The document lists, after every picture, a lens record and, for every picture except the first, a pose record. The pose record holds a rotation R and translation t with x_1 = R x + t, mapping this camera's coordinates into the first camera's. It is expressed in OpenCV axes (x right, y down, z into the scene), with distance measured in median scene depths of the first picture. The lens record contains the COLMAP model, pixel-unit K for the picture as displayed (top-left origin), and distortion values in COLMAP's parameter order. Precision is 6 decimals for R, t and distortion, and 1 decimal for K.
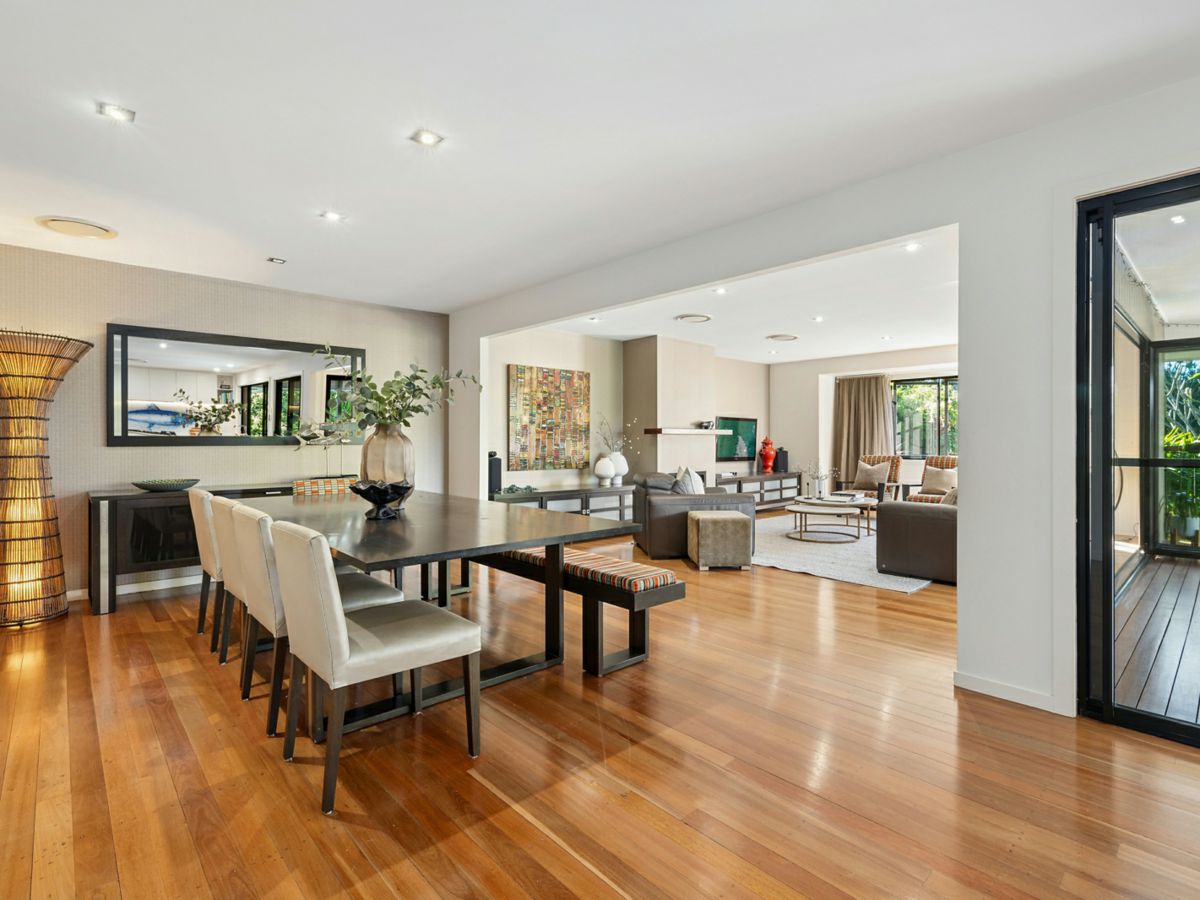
lens RADIAL K [[570.0, 0, 602.0], [0, 570.0, 444.0], [0, 0, 1]] dist [0.003537, 0.001709]
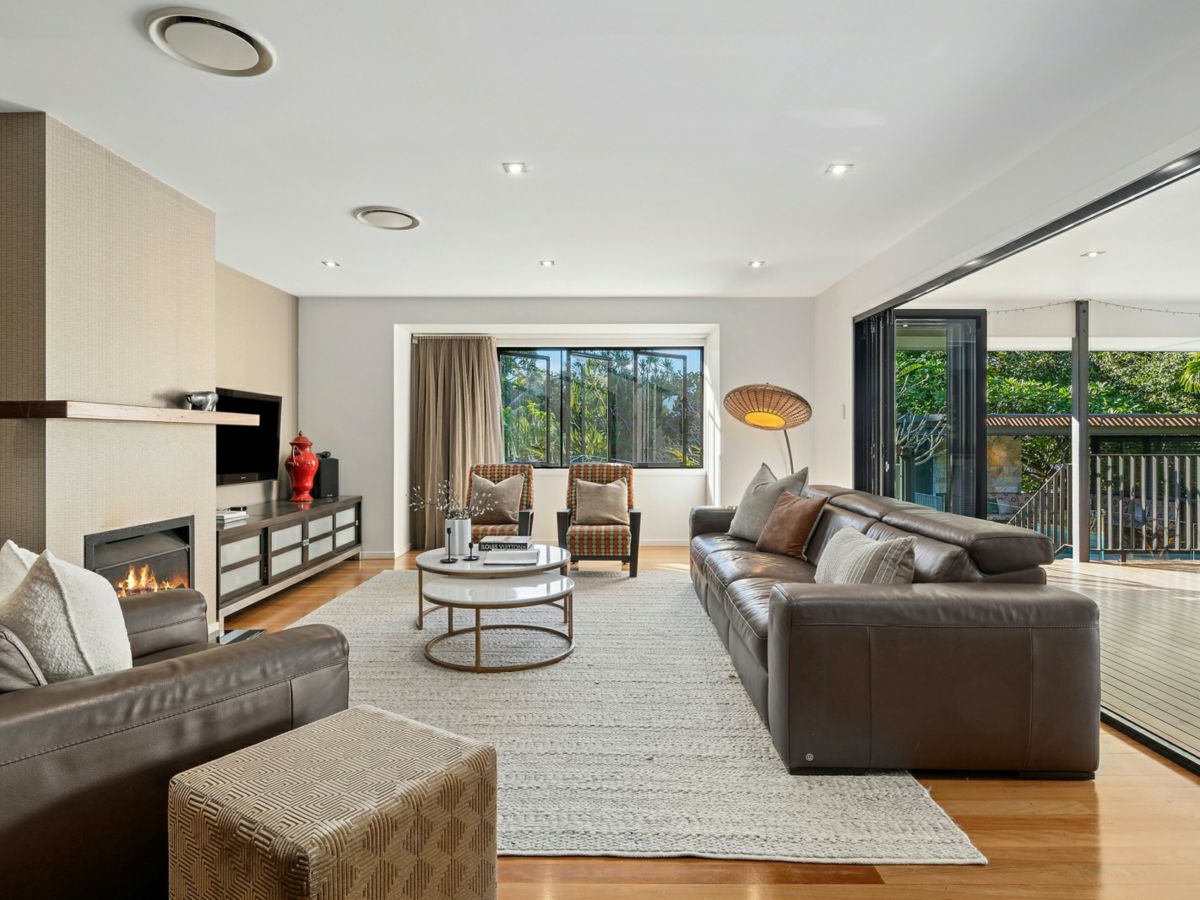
lens RADIAL K [[668.8, 0, 593.9], [0, 668.8, 442.3], [0, 0, 1]] dist [-0.001059, 0.002481]
pose [[0.678725, -0.002068, 0.734389, 0.007745], [0.002776, 0.999996, 0.000250, -0.000961], [-0.734387, 0.001868, 0.678728, 0.129790]]
